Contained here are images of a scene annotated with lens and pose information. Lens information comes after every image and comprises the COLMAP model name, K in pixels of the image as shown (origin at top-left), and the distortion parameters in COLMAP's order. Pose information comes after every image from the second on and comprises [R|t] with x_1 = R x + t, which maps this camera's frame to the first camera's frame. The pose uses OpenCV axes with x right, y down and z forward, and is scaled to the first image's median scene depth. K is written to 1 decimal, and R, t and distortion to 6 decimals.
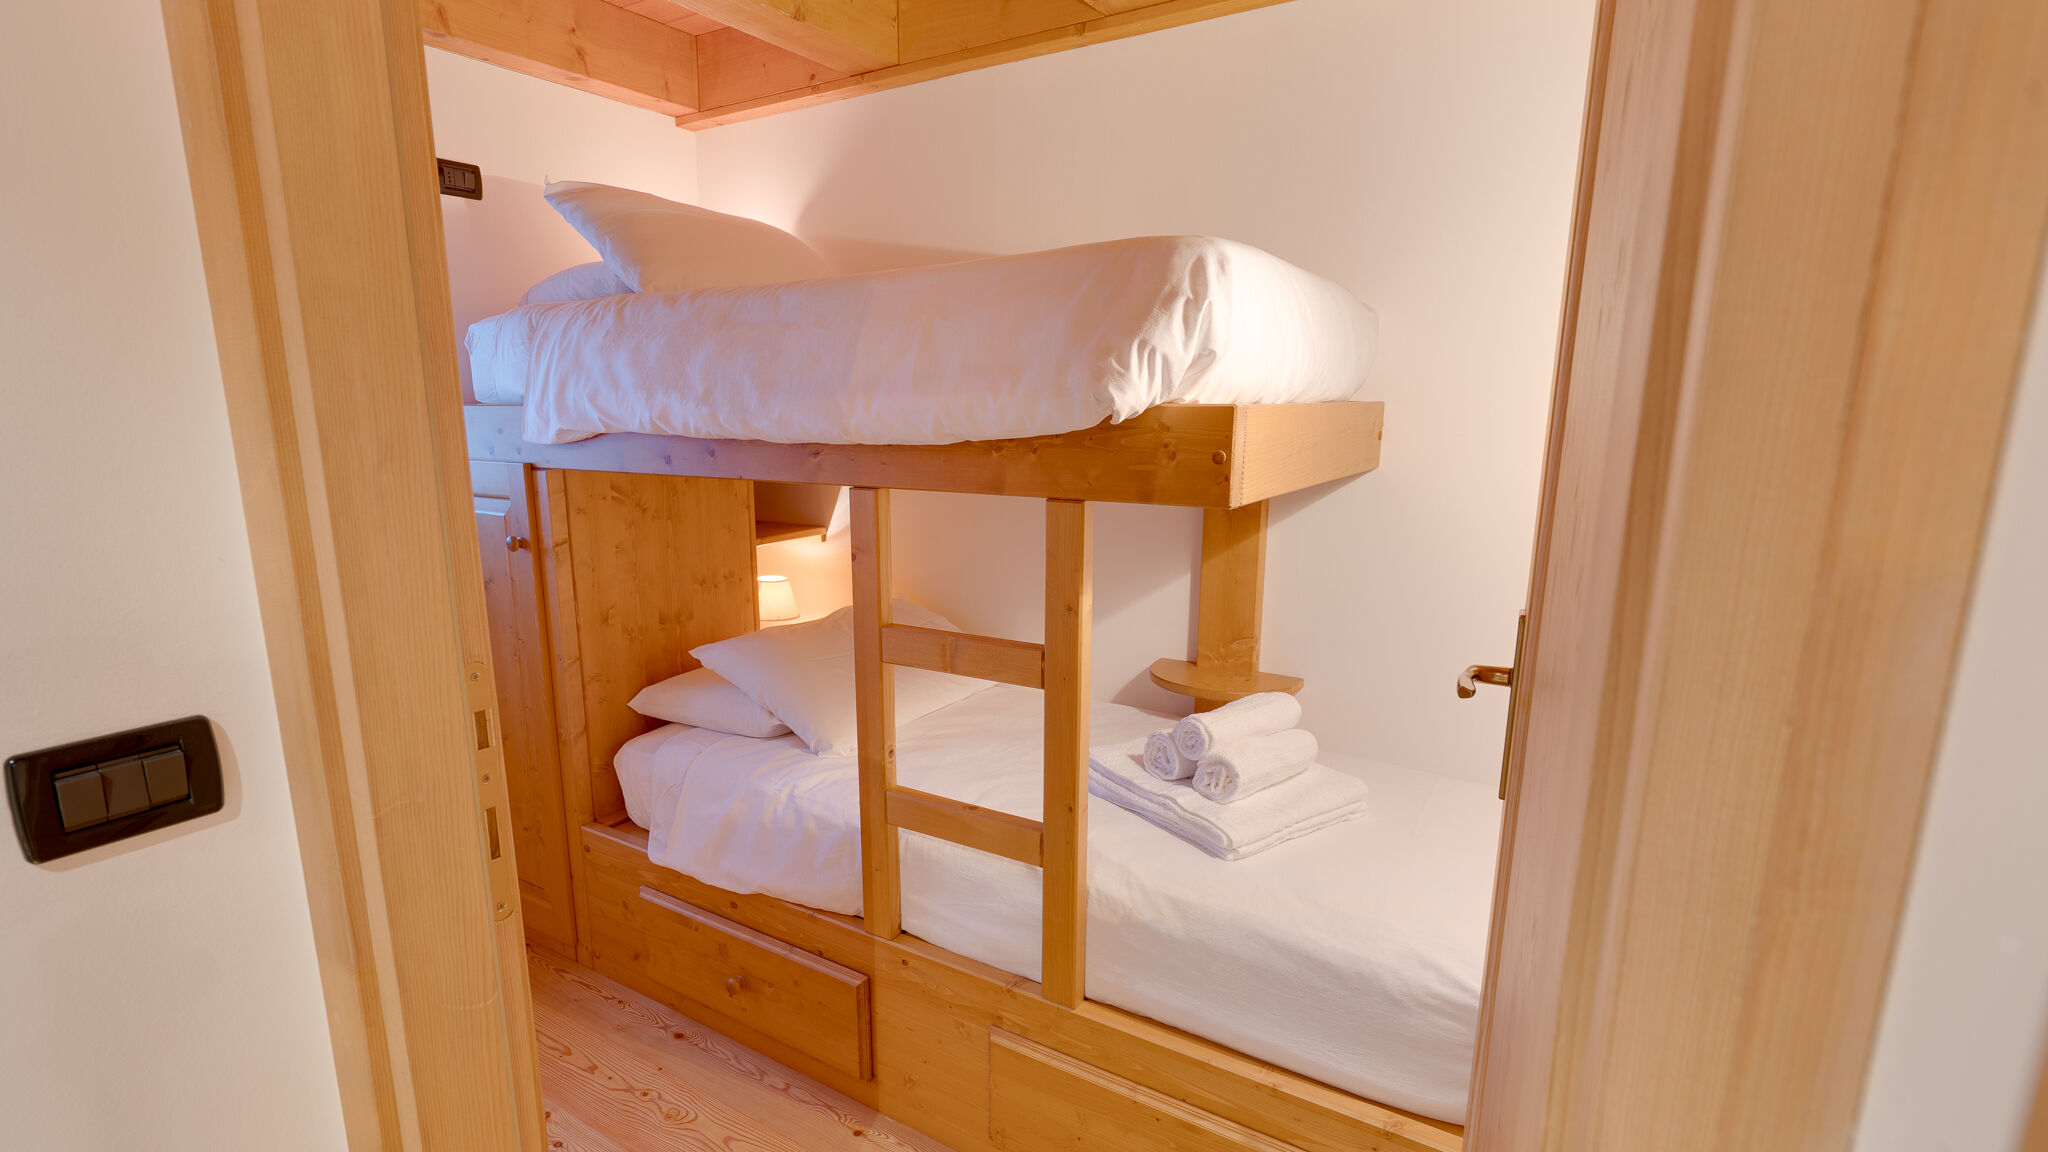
lens RADIAL K [[950.4, 0, 1016.2], [0, 950.4, 587.2], [0, 0, 1]] dist [-0.000470, -0.000016]
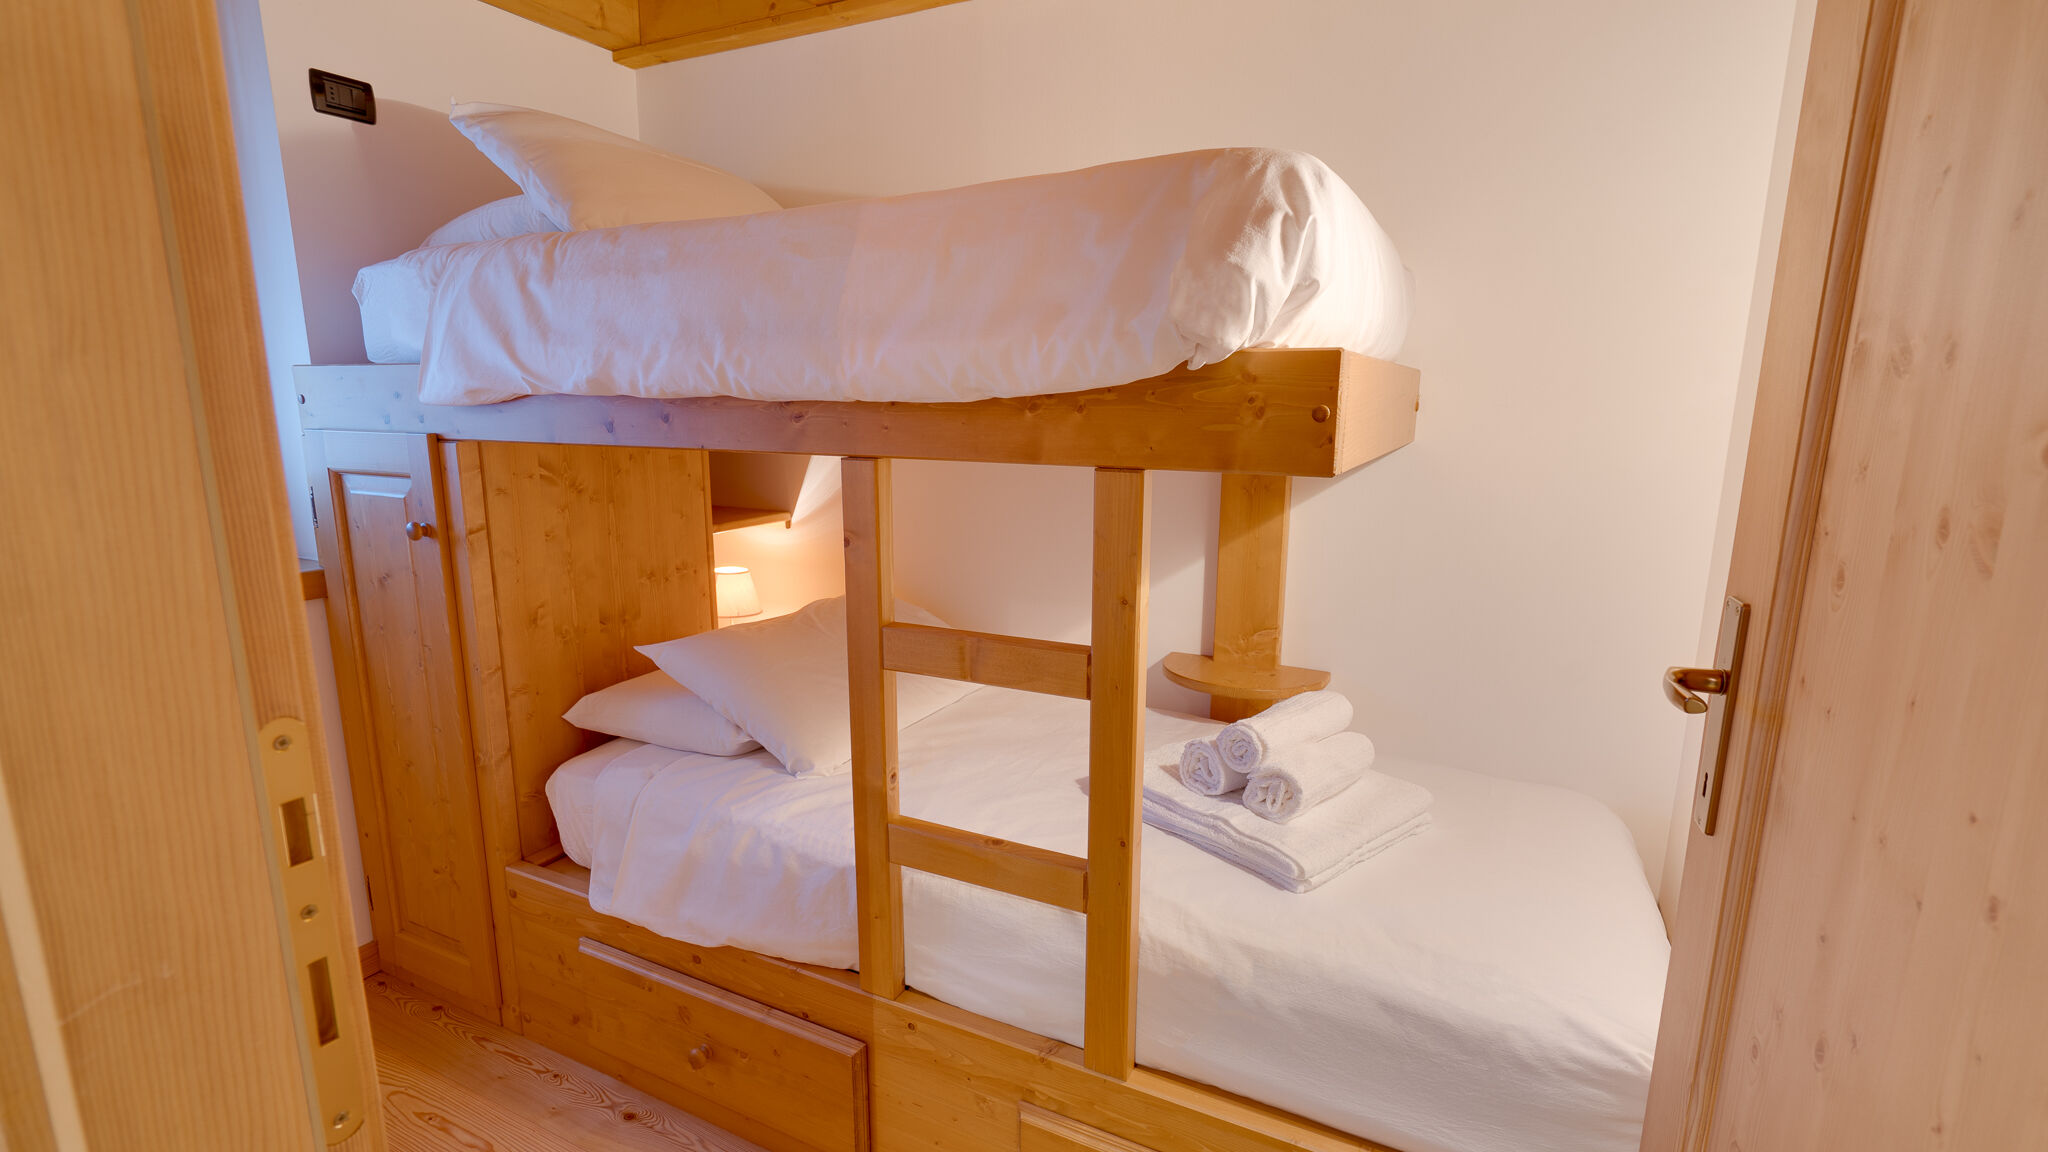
lens RADIAL K [[892.2, 0, 1035.3], [0, 892.2, 570.5], [0, 0, 1]] dist [-0.000062, -0.000173]
pose [[0.995009, -0.011480, 0.099124, -0.080907], [0.012019, 0.999916, -0.004849, -0.001298], [-0.099060, 0.006016, 0.995063, 0.202529]]
